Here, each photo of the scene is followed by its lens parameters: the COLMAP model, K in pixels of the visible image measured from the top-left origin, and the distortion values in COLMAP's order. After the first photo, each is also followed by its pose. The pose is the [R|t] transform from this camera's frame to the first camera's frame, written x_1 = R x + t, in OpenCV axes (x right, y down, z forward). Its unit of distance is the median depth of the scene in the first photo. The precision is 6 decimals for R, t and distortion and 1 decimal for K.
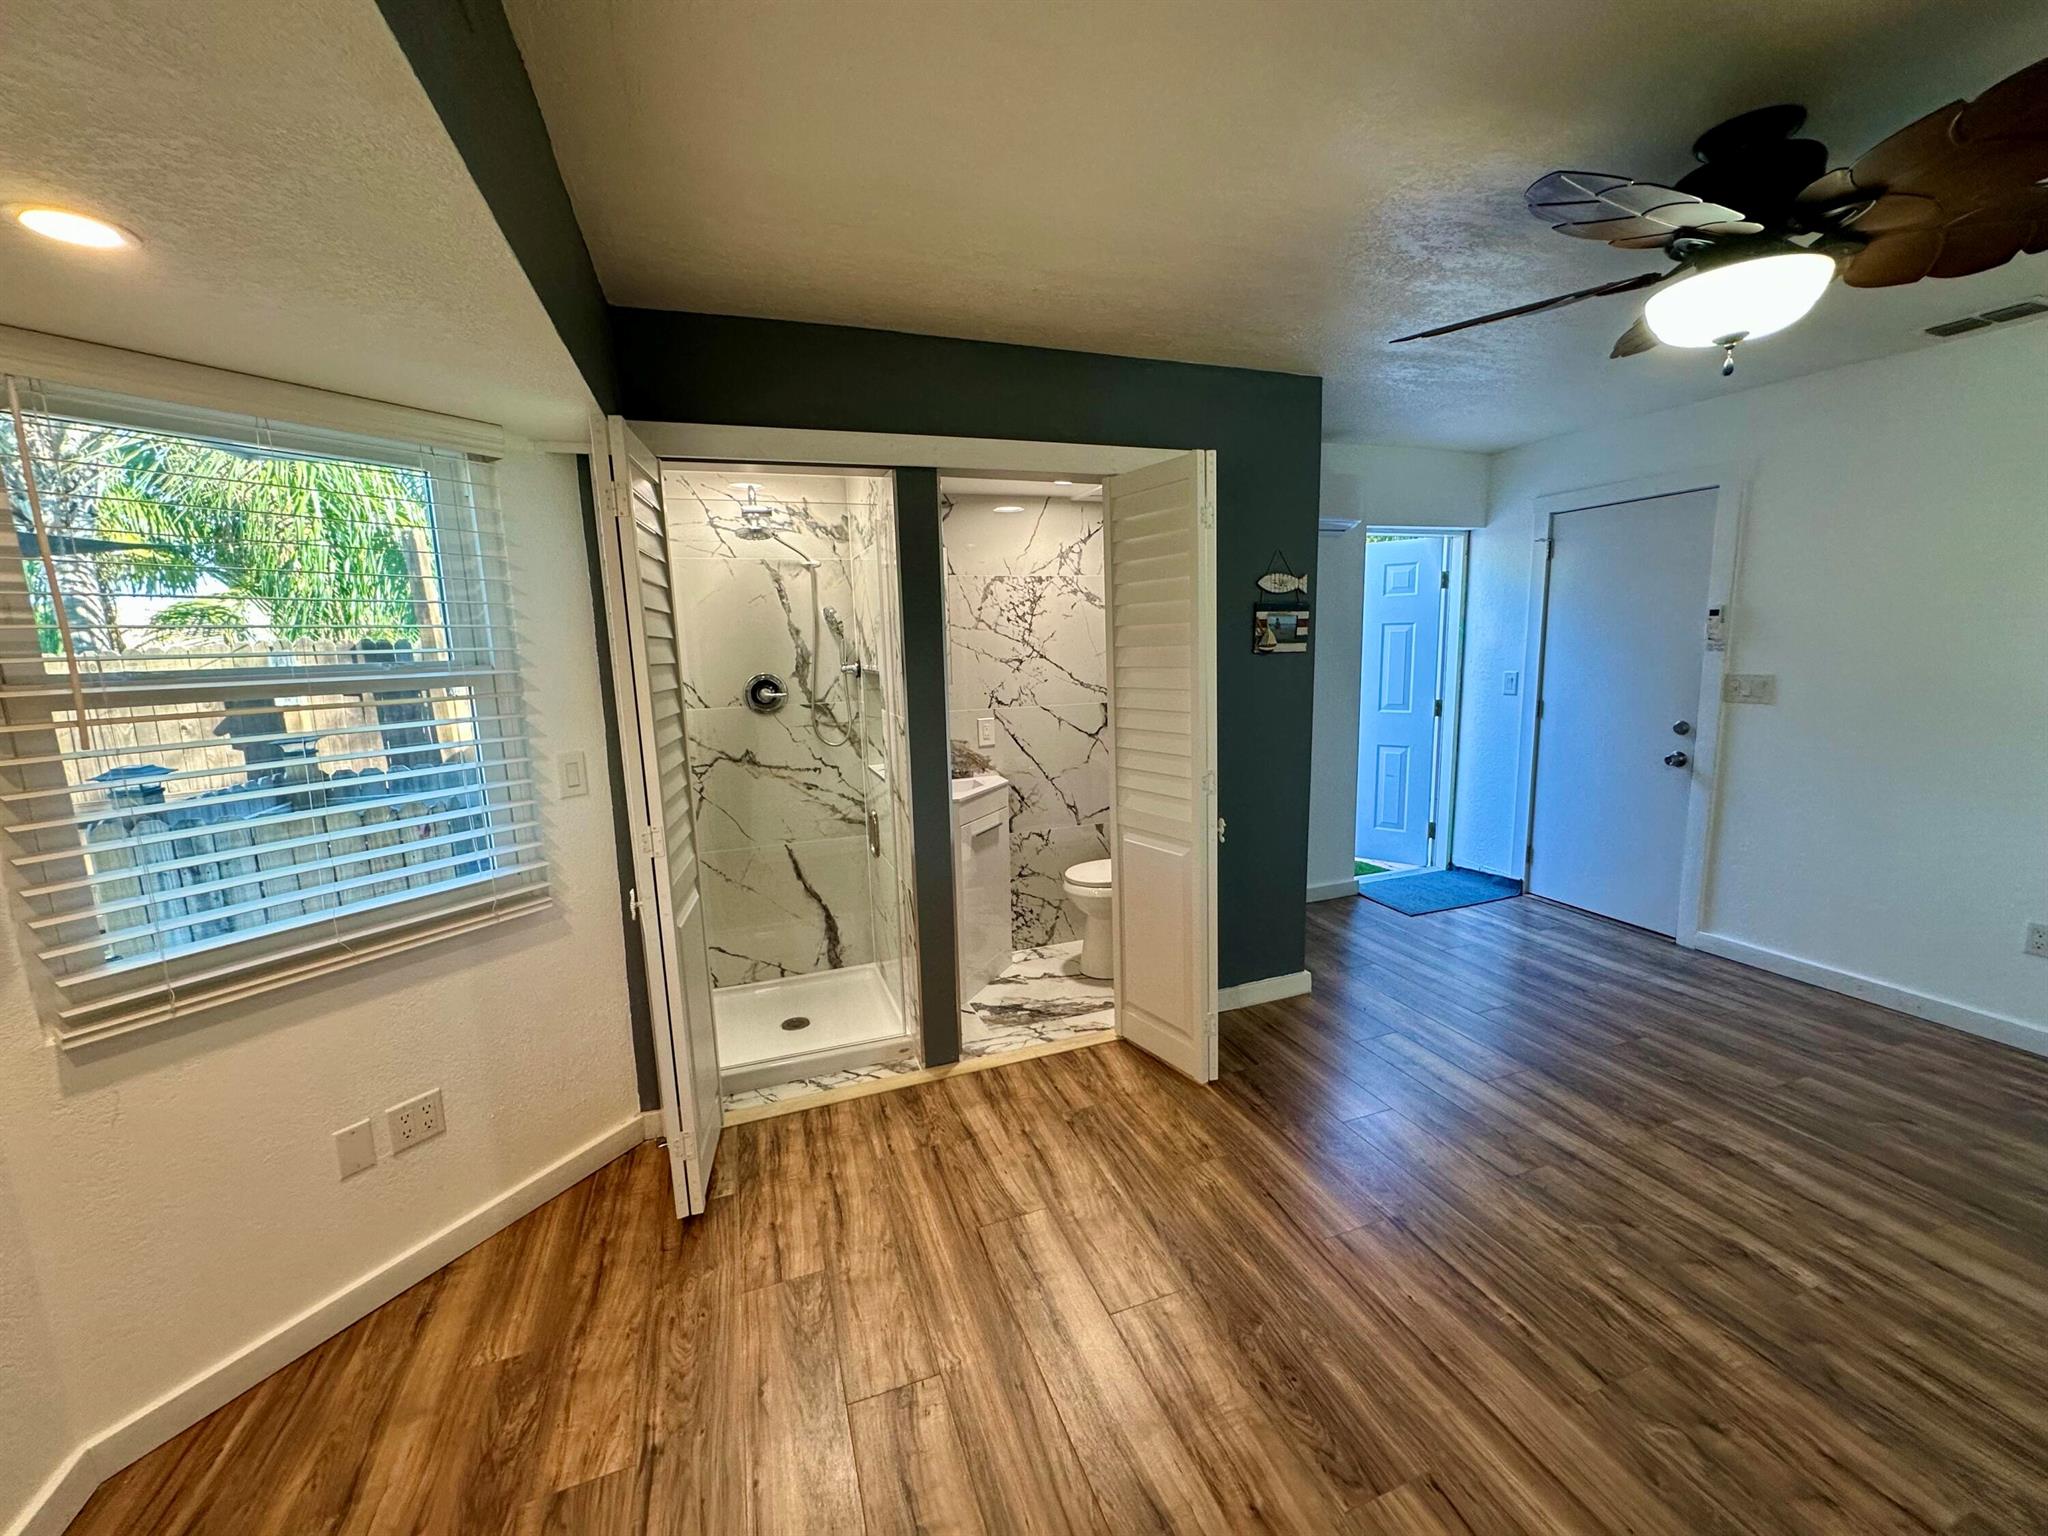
lens RADIAL K [[815.1, 0, 1026.0], [0, 815.1, 768.5], [0, 0, 1]] dist [-0.002045, 0.000942]
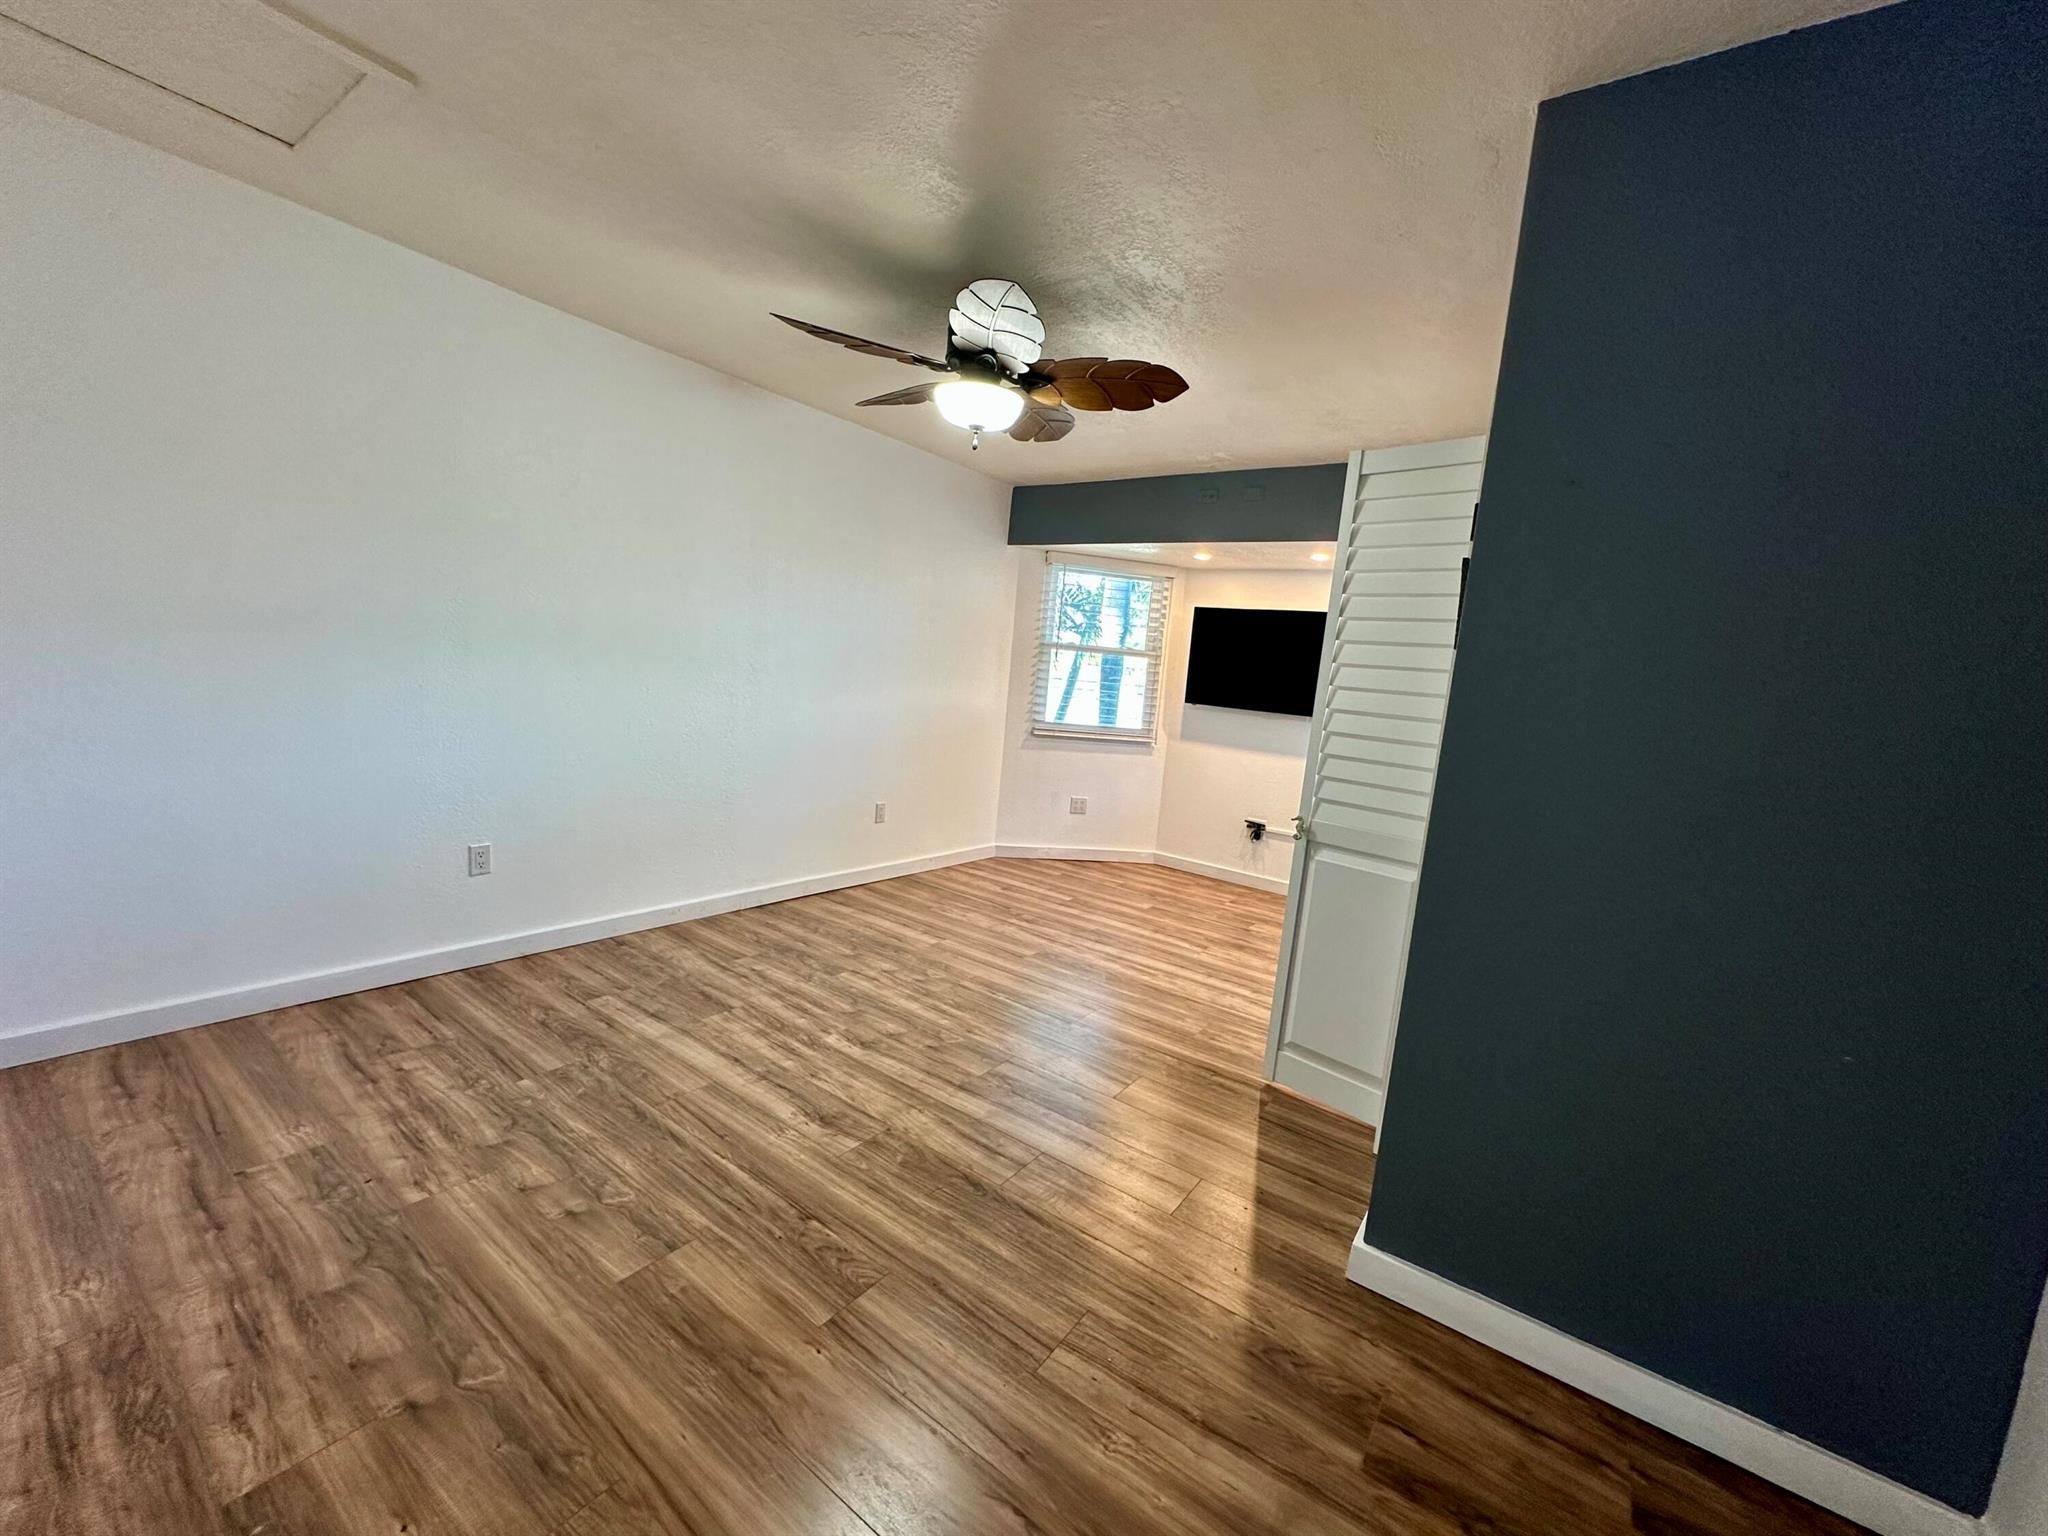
lens RADIAL K [[815.1, 0, 1025.9], [0, 815.1, 773.5], [0, 0, 1]] dist [-0.002045, 0.000942]
pose [[-0.821575, 0.030927, -0.569261, 1.049789], [-0.153989, 0.949374, 0.273819, -0.201565], [0.548910, 0.312622, -0.775219, 1.533018]]
